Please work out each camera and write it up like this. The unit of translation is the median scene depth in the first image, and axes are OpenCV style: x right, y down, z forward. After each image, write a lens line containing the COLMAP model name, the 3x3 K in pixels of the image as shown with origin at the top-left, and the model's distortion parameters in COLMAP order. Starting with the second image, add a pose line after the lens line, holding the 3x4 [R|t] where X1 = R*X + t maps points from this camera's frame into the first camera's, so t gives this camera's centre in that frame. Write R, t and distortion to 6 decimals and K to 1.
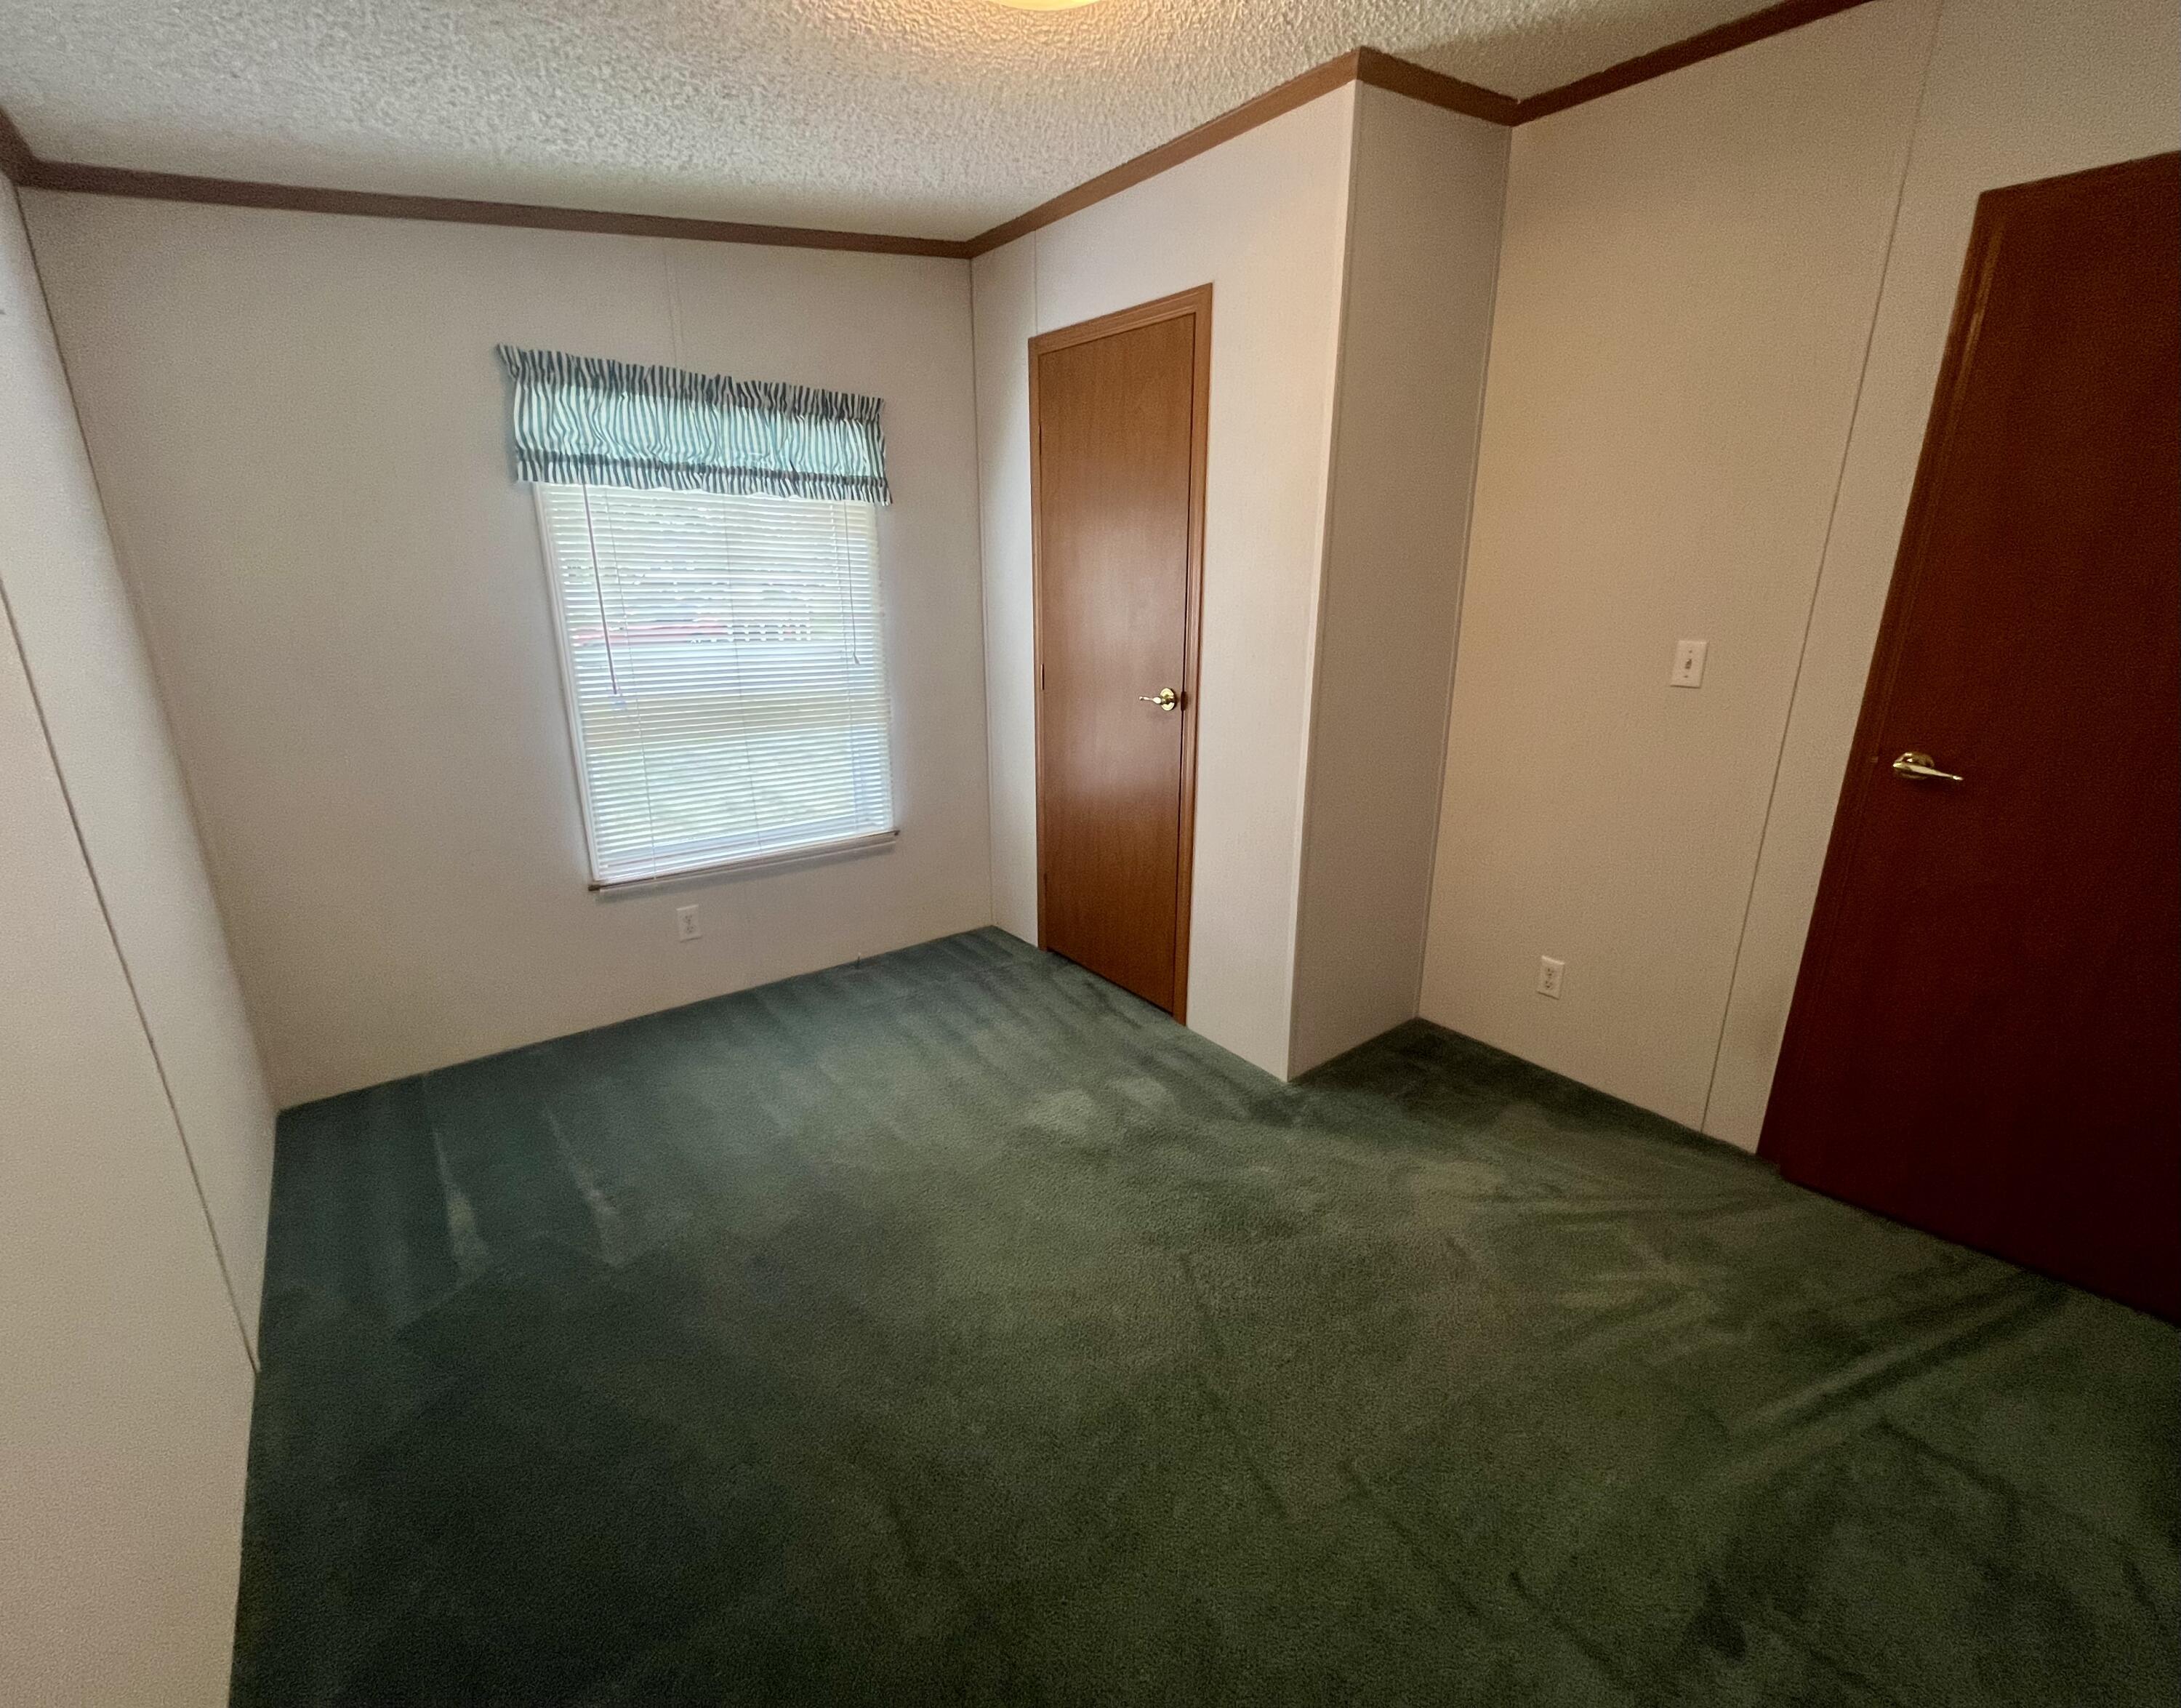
lens RADIAL K [[938.9, 0, 1142.4], [0, 938.9, 854.6], [0, 0, 1]] dist [0.001830, 0.000190]
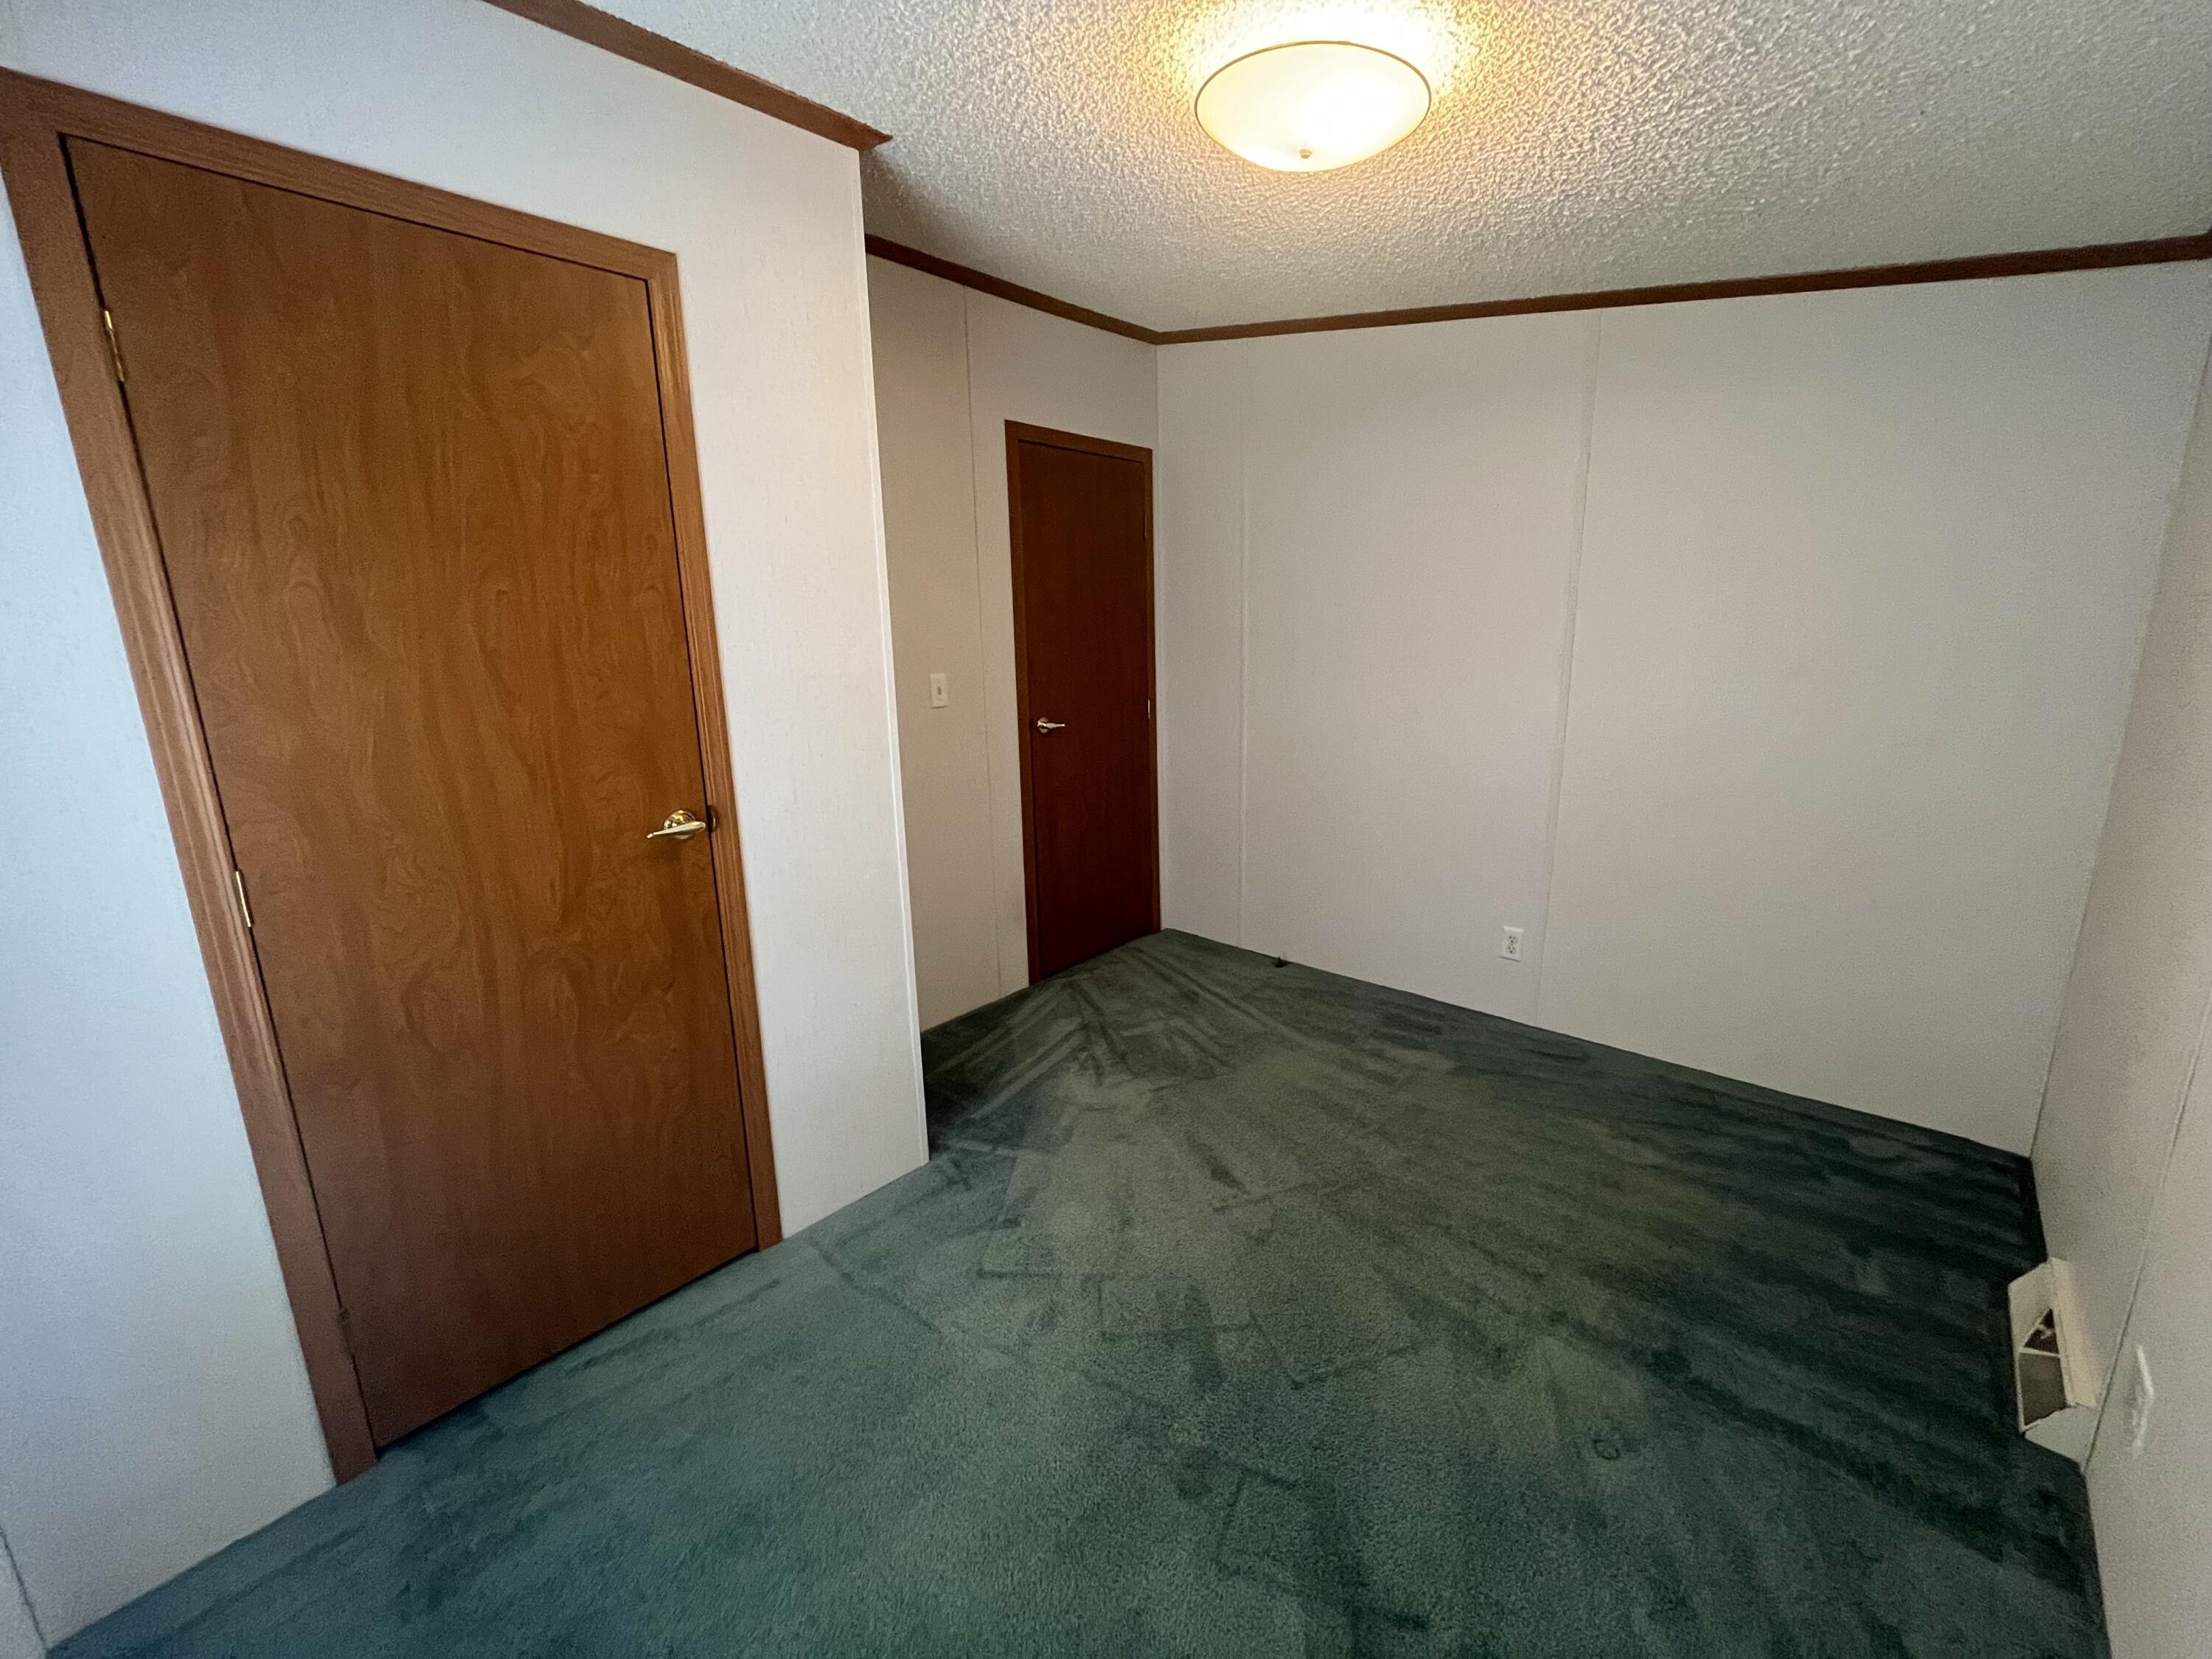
lens RADIAL K [[889.3, 0, 1105.8], [0, 889.3, 821.9], [0, 0, 1]] dist [-0.002765, 0.000007]
pose [[-0.129085, -0.227183, 0.965259, -0.789800], [0.309324, 0.915609, 0.256863, -0.295425], [-0.942155, 0.331735, -0.047919, 0.922048]]
